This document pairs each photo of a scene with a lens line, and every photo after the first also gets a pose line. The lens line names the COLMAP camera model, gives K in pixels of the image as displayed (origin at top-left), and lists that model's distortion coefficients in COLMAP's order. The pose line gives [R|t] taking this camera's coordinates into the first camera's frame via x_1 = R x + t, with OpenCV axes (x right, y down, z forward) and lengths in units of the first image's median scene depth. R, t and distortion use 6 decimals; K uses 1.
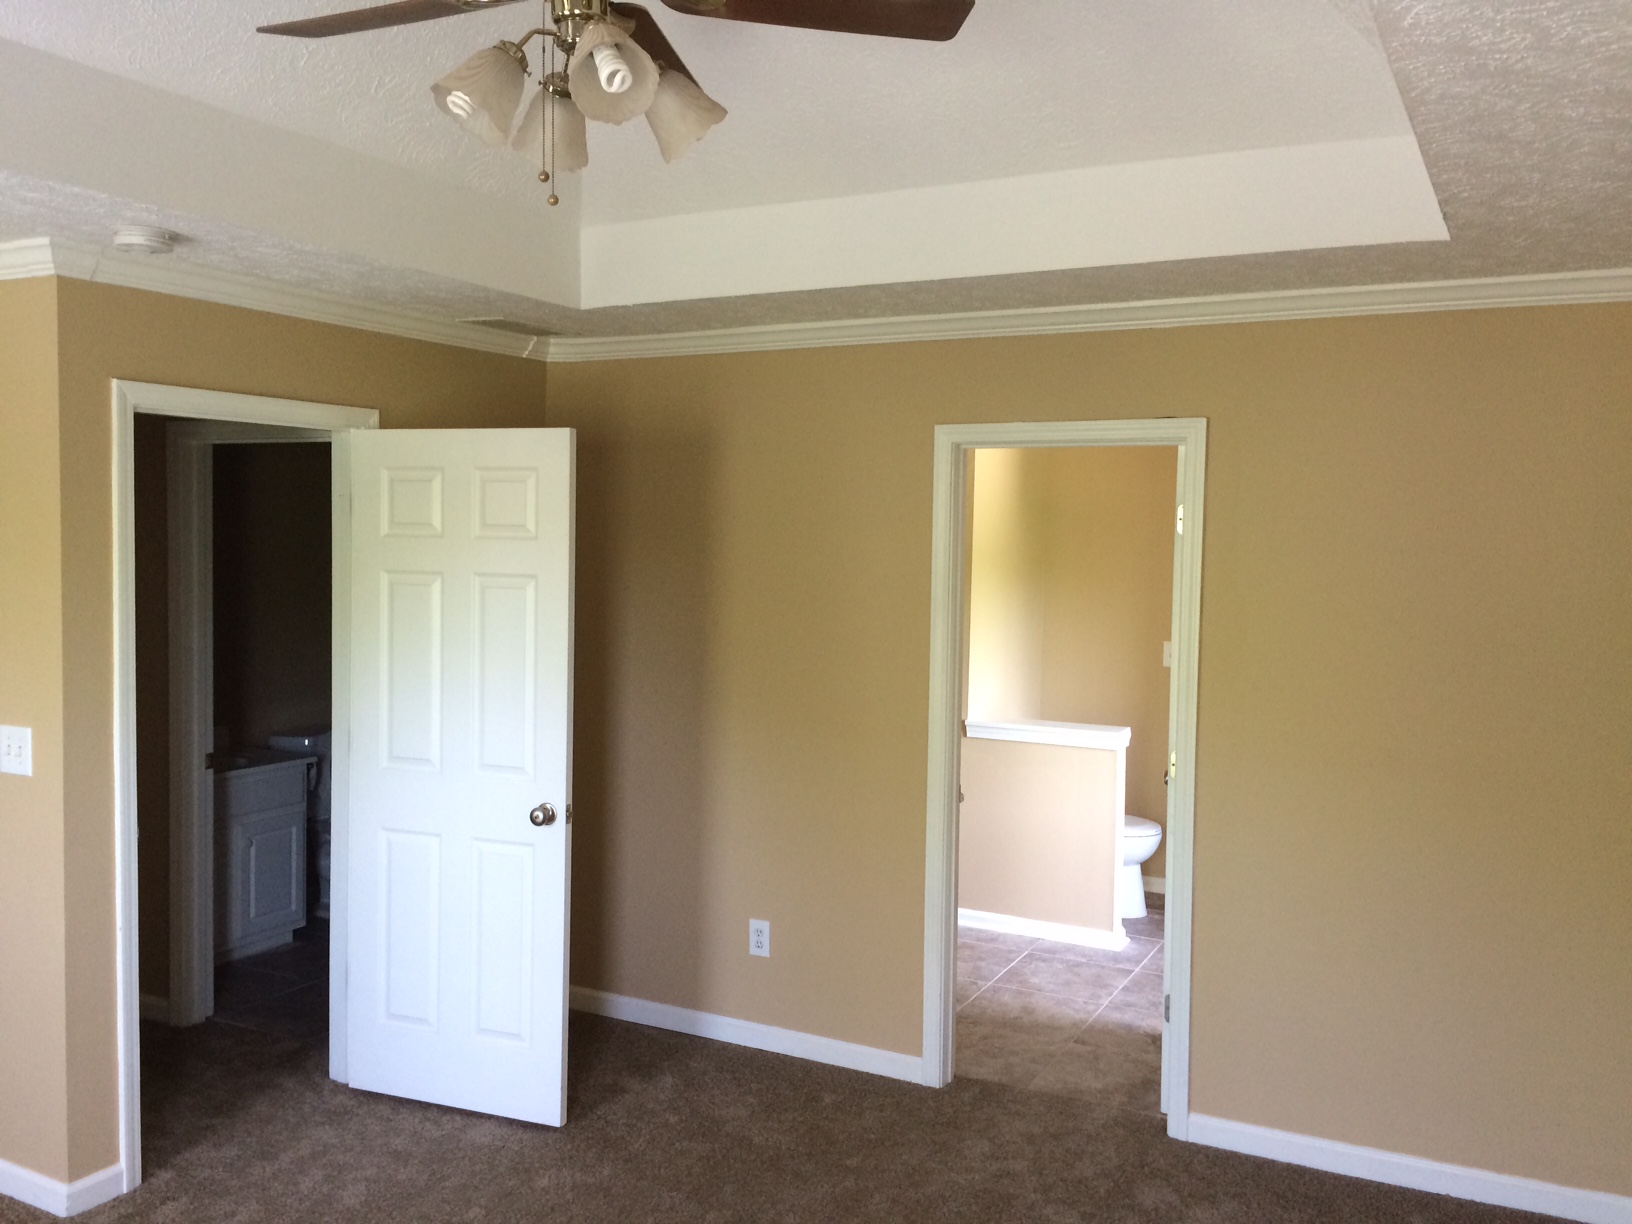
lens RADIAL K [[1411.4, 0, 816.0], [0, 1411.4, 612.0], [0, 0, 1]] dist [0.008835, 0.002845]
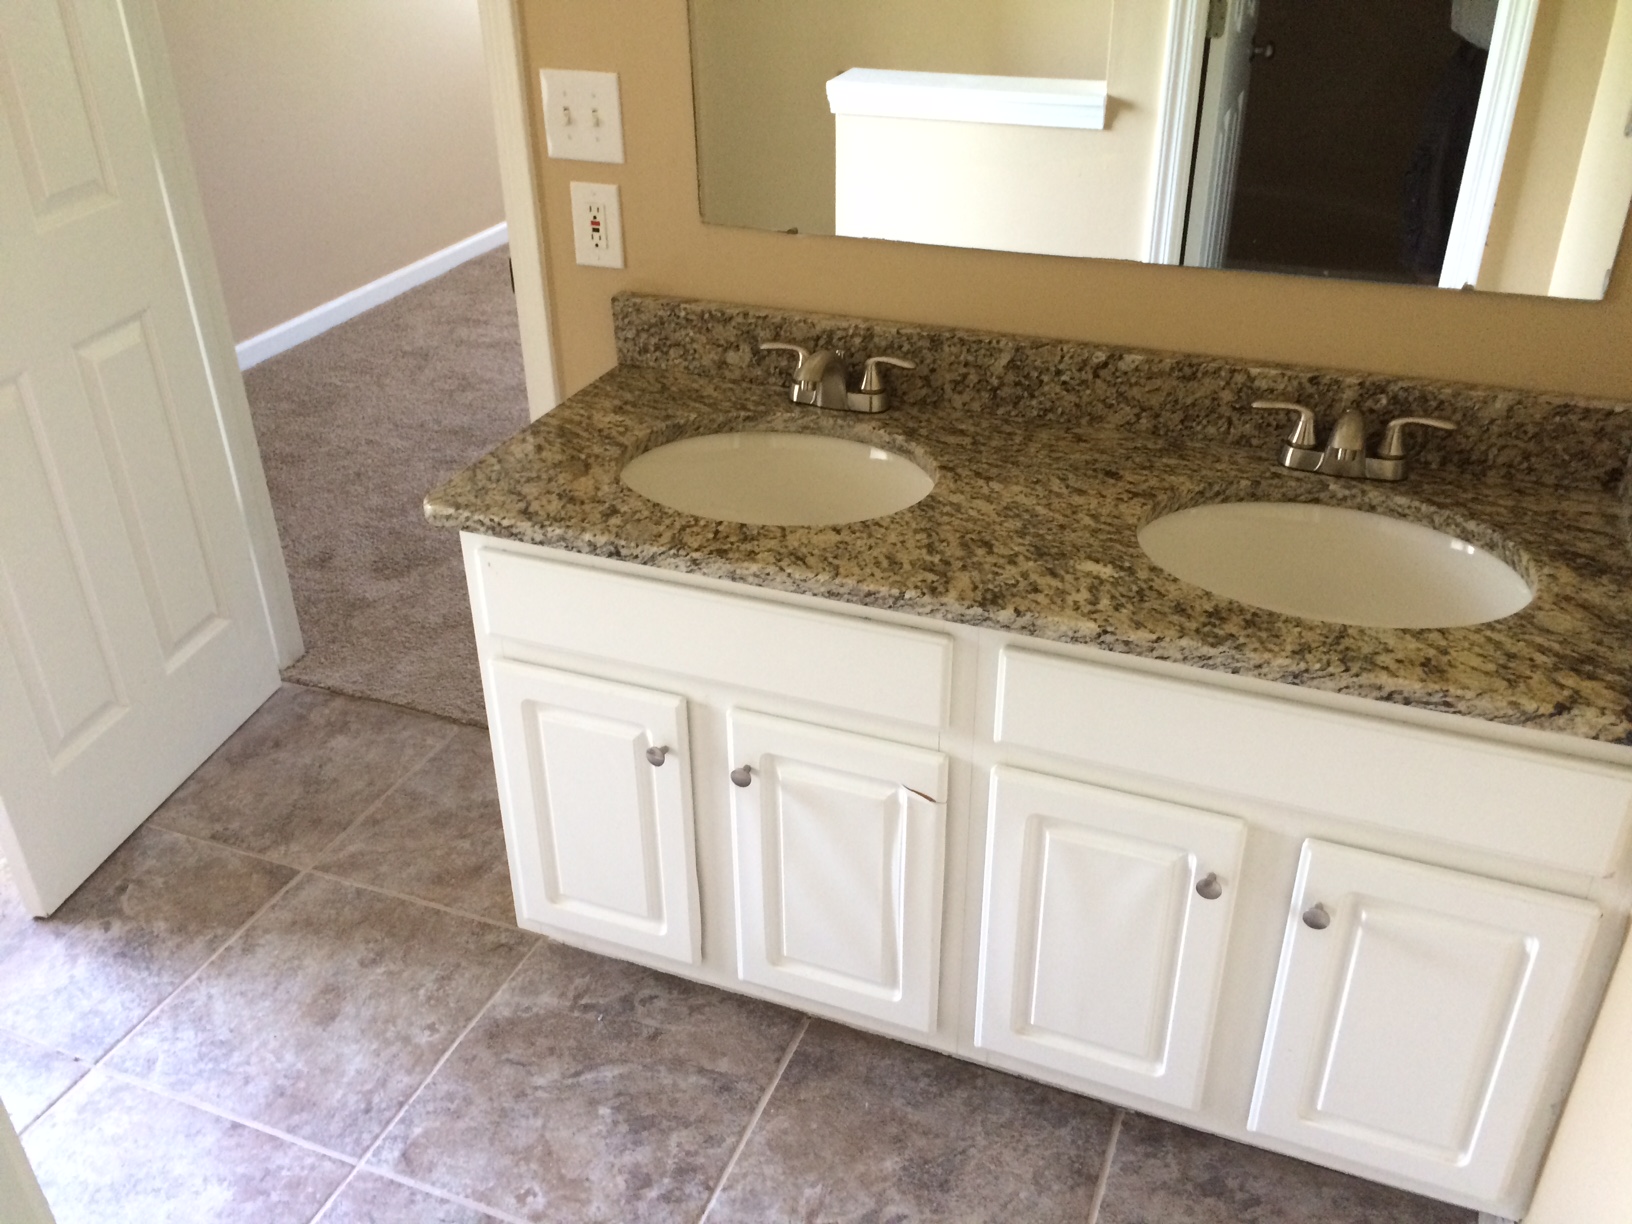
lens RADIAL K [[1411.4, 0, 816.0], [0, 1411.4, 612.0], [0, 0, 1]] dist [0.008835, 0.002845]
pose [[-0.994384, 0.050930, -0.092774, 0.042514], [-0.007863, 0.838624, 0.544653, -0.034587], [0.105542, 0.542324, -0.833514, 1.297743]]
